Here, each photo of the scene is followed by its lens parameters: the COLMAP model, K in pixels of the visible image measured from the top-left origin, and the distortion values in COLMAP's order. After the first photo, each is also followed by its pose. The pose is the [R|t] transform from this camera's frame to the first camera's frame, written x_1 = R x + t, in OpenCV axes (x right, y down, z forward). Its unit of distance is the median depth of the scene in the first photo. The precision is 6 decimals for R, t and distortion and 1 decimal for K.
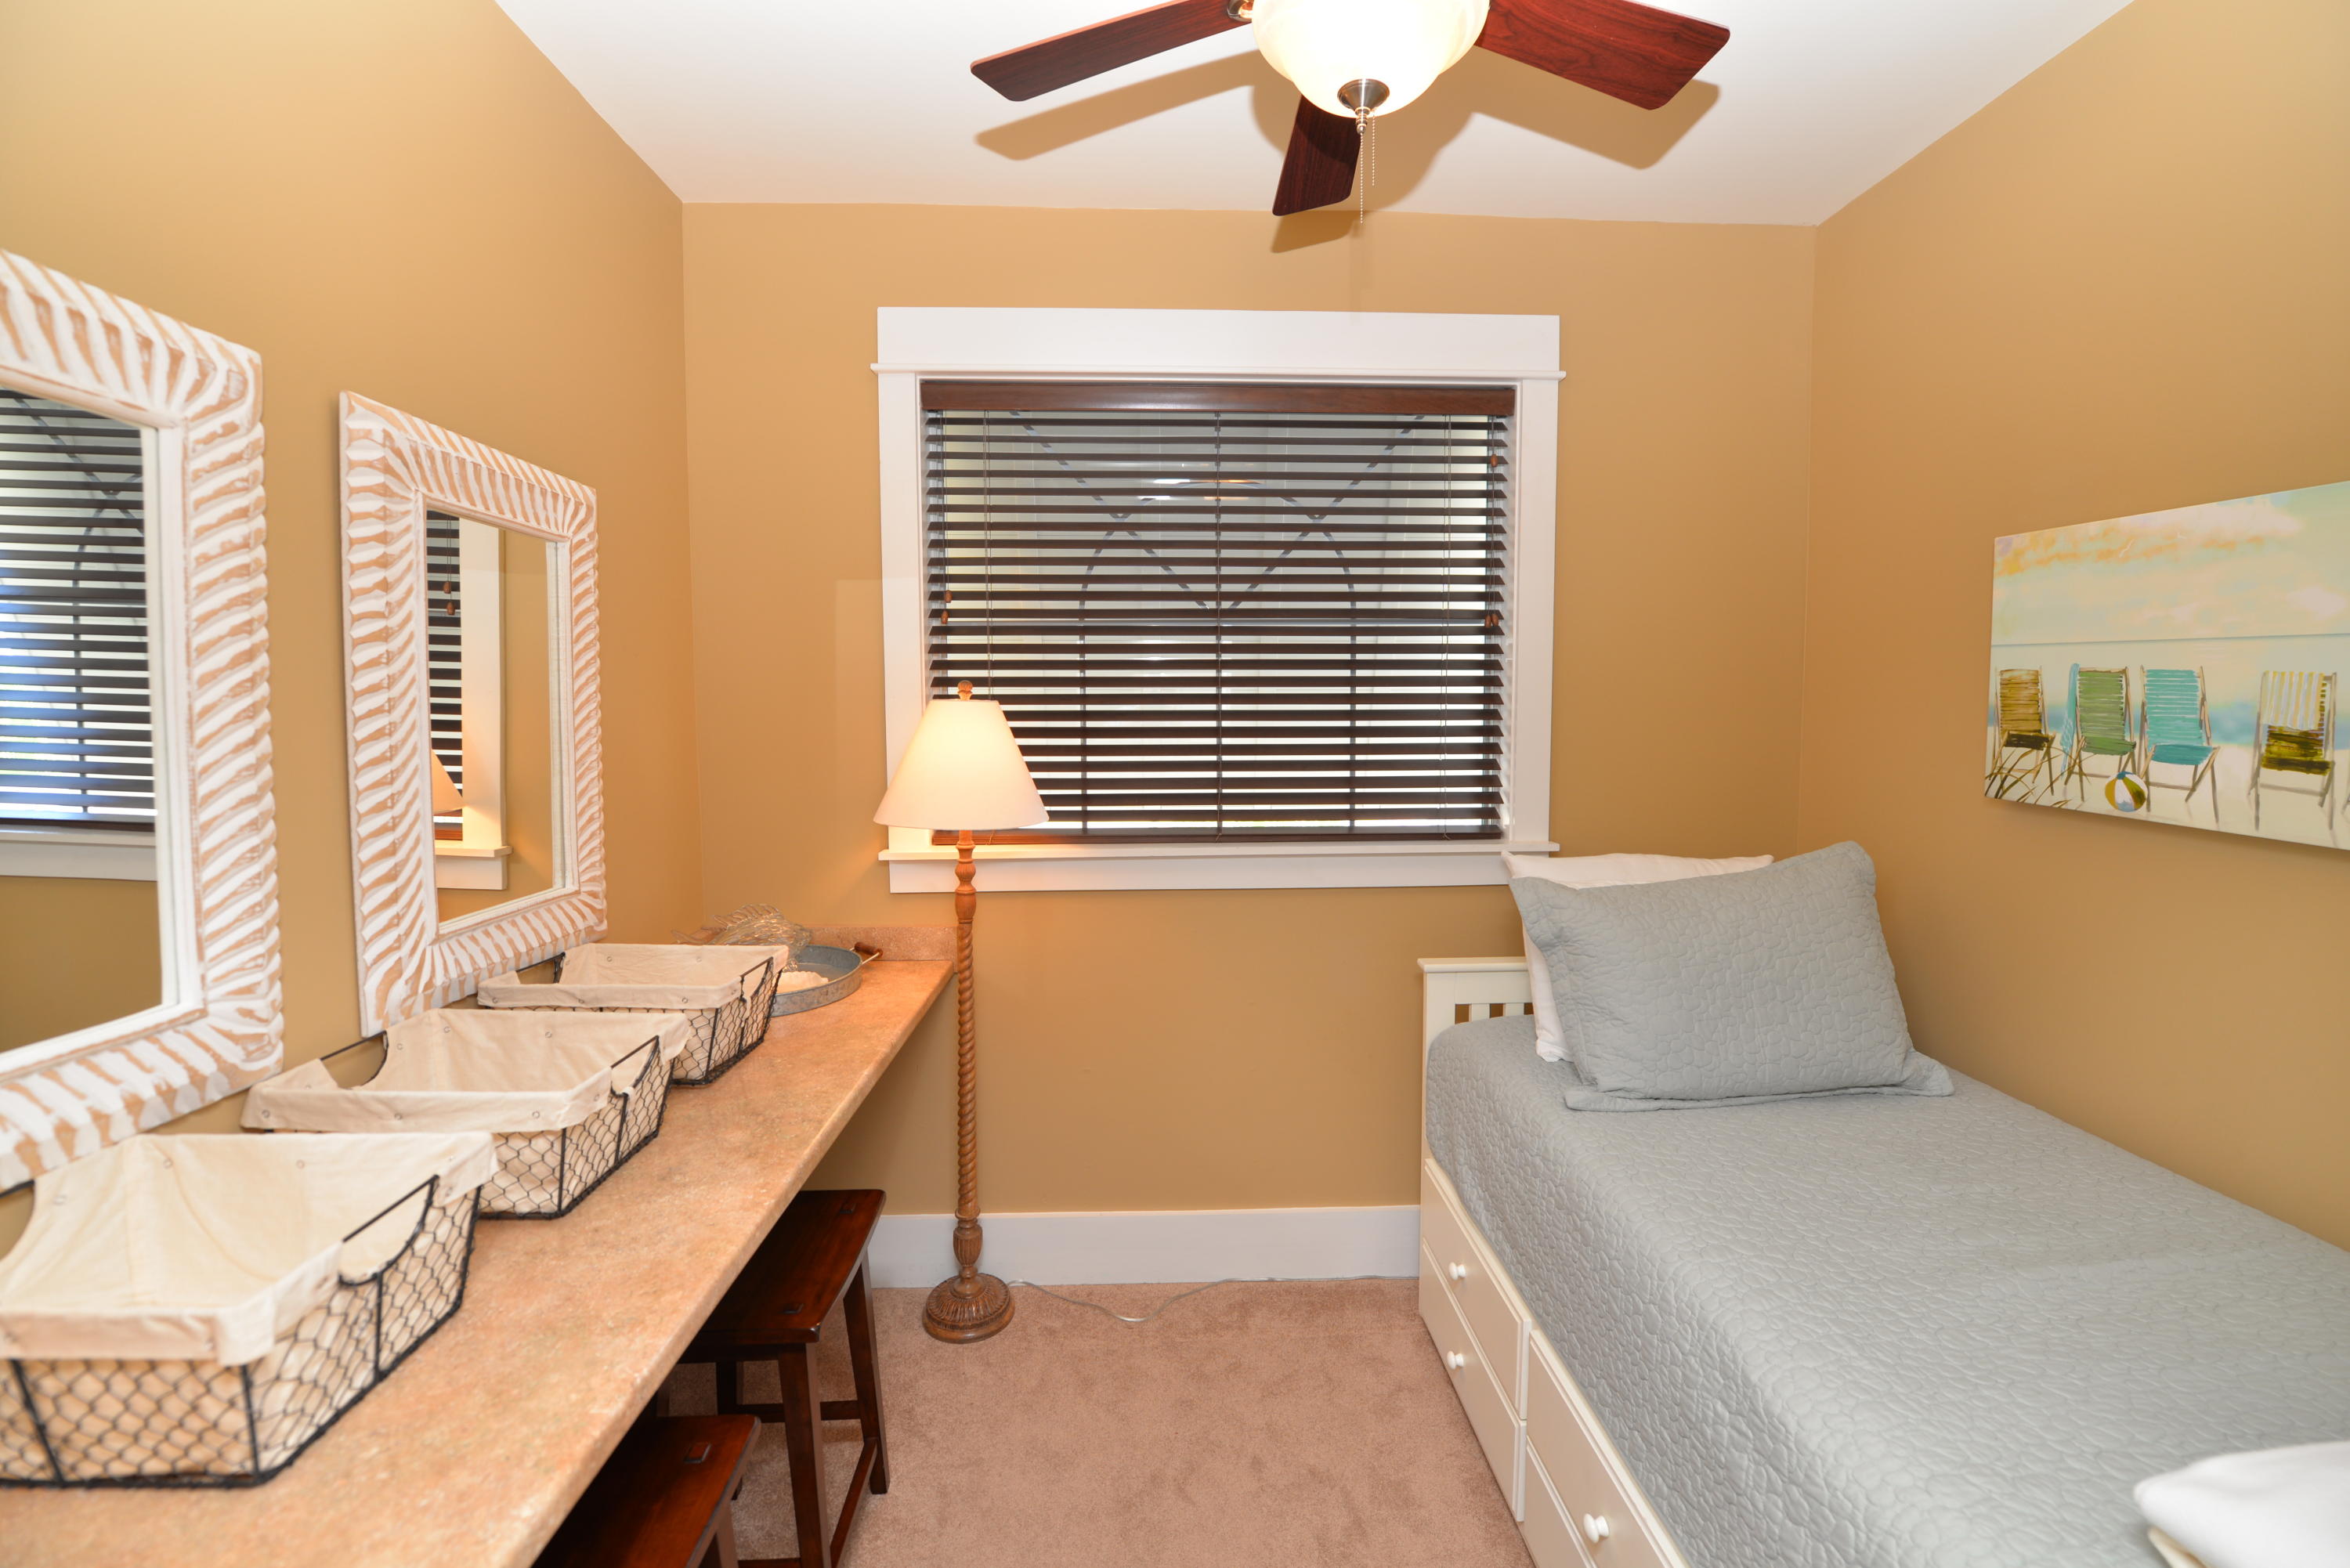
lens RADIAL K [[929.3, 0, 1180.3], [0, 929.3, 770.6], [0, 0, 1]] dist [-0.017461, -0.005663]
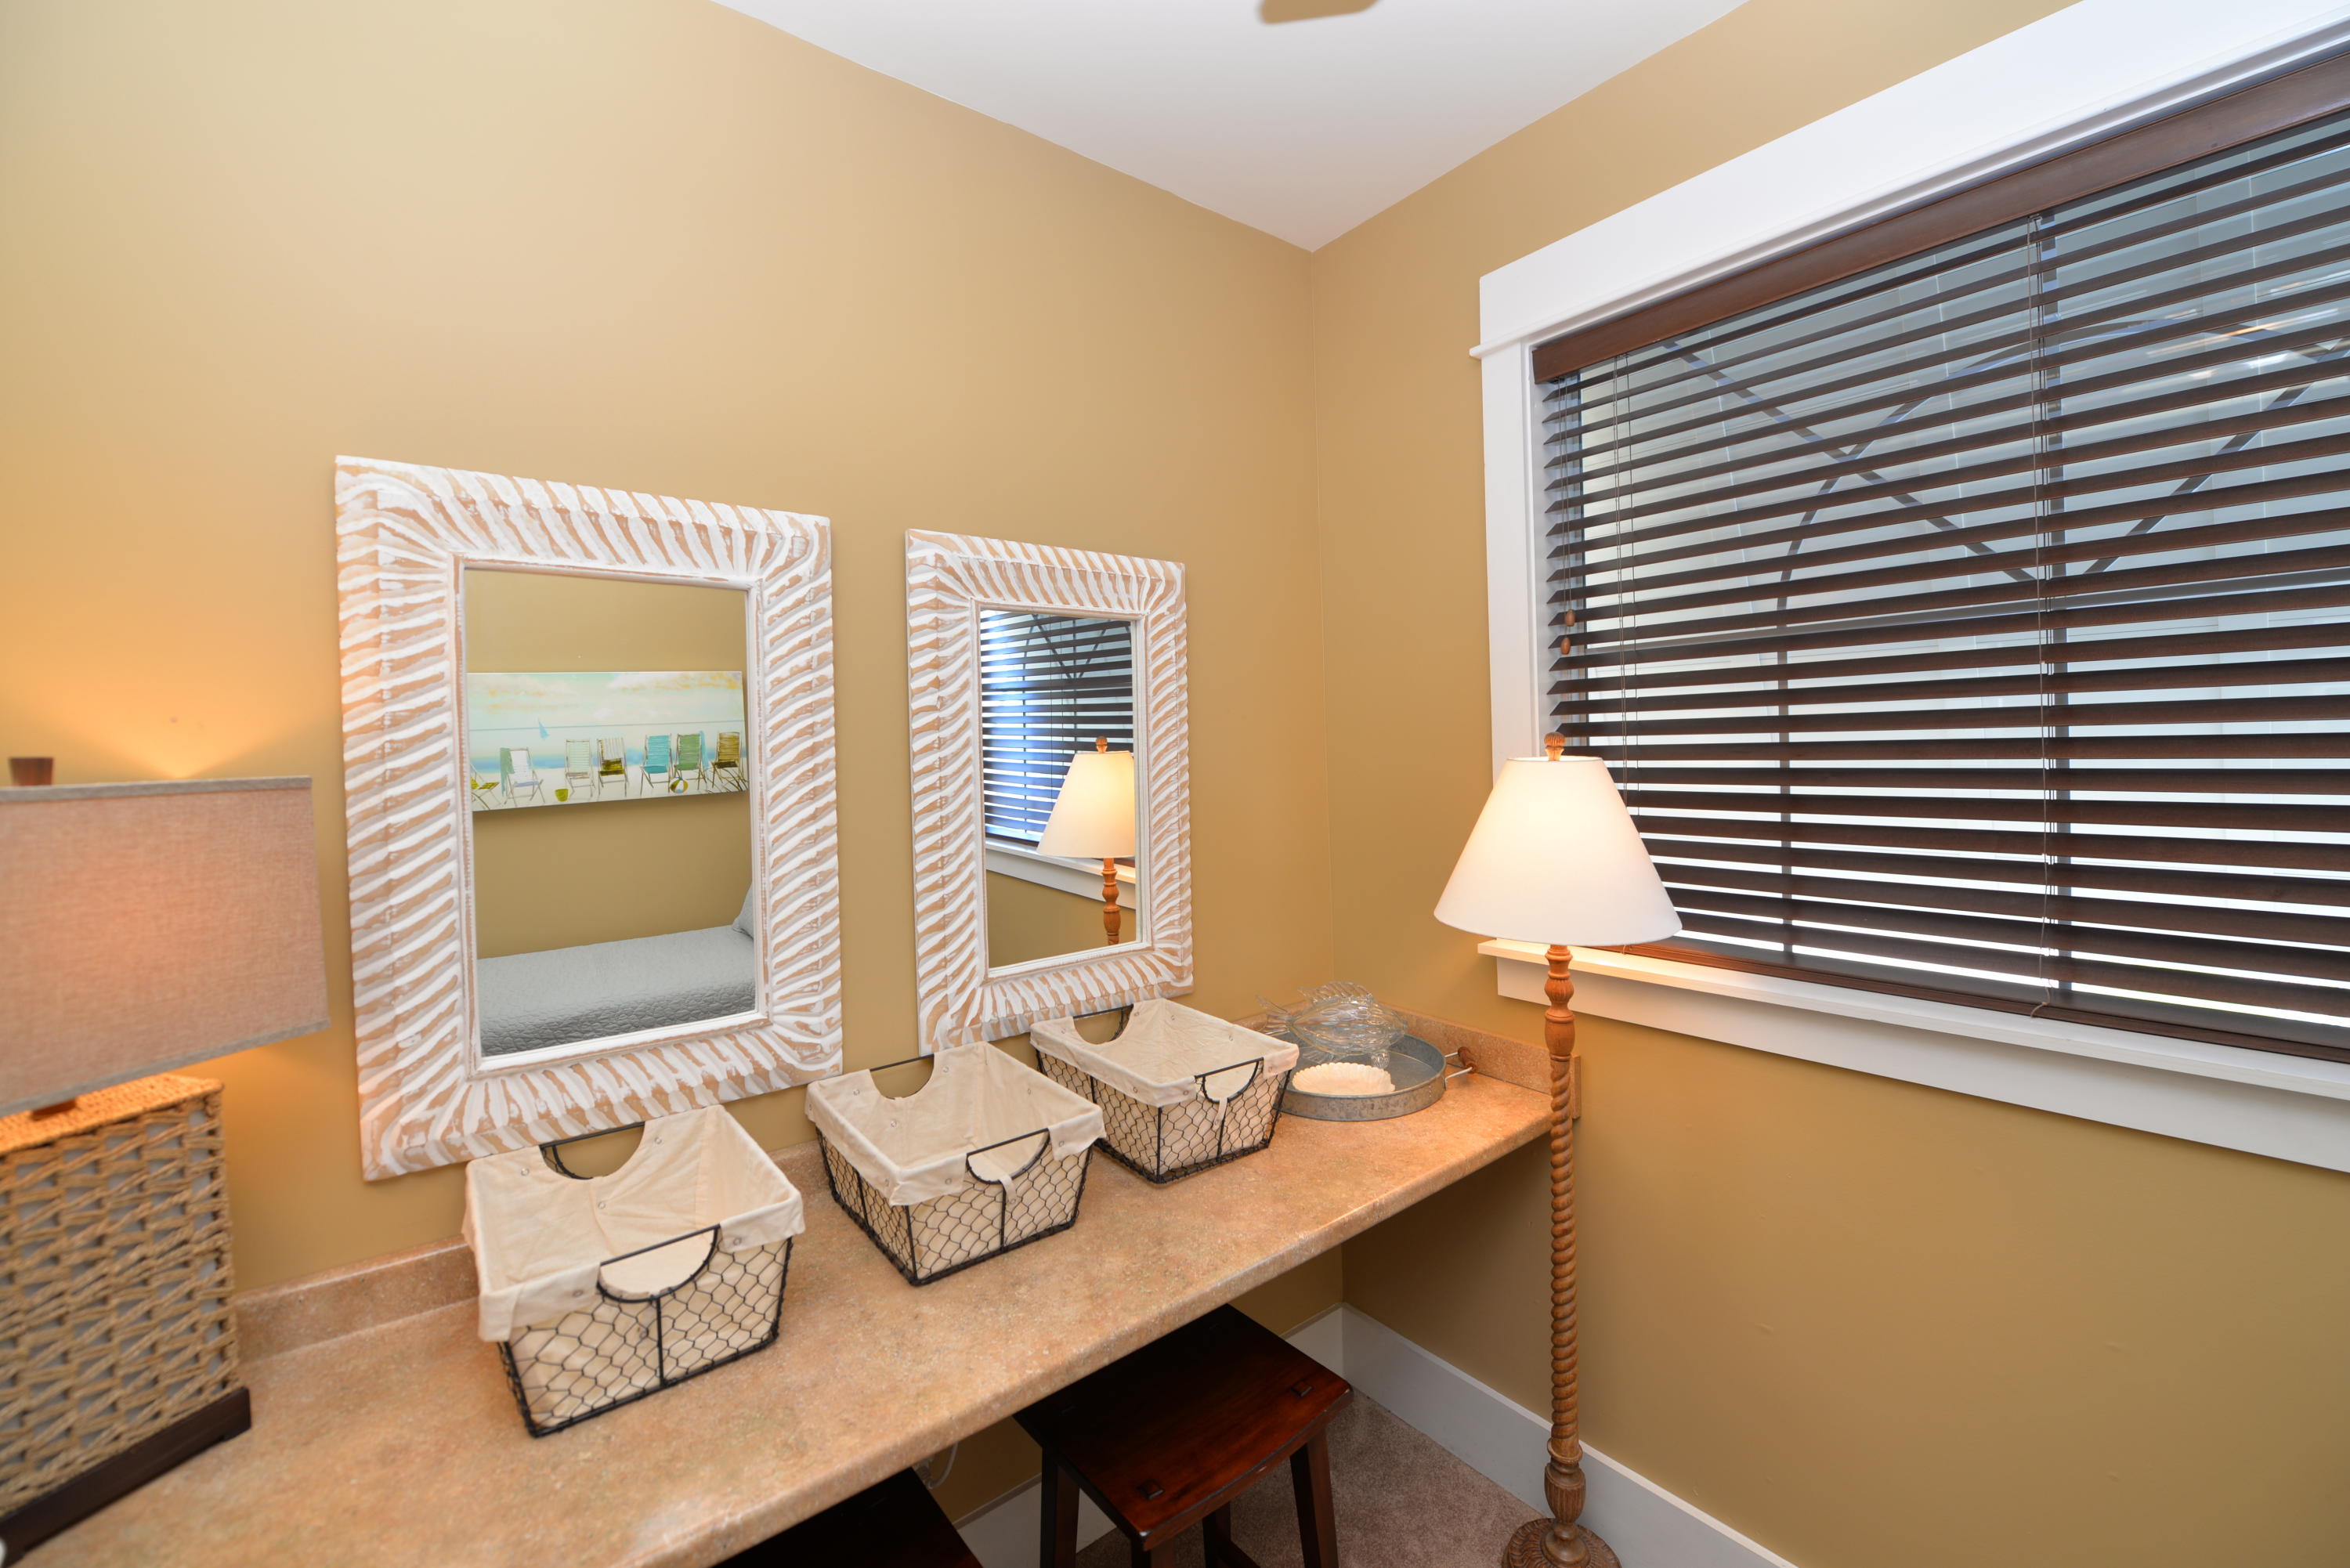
lens RADIAL K [[929.3, 0, 1180.3], [0, 929.3, 770.6], [0, 0, 1]] dist [-0.017461, -0.005663]
pose [[0.594412, 0.005698, -0.804140, 0.295098], [-0.025170, 0.999617, -0.011523, -0.080820], [0.803766, 0.027090, 0.594328, 0.524388]]
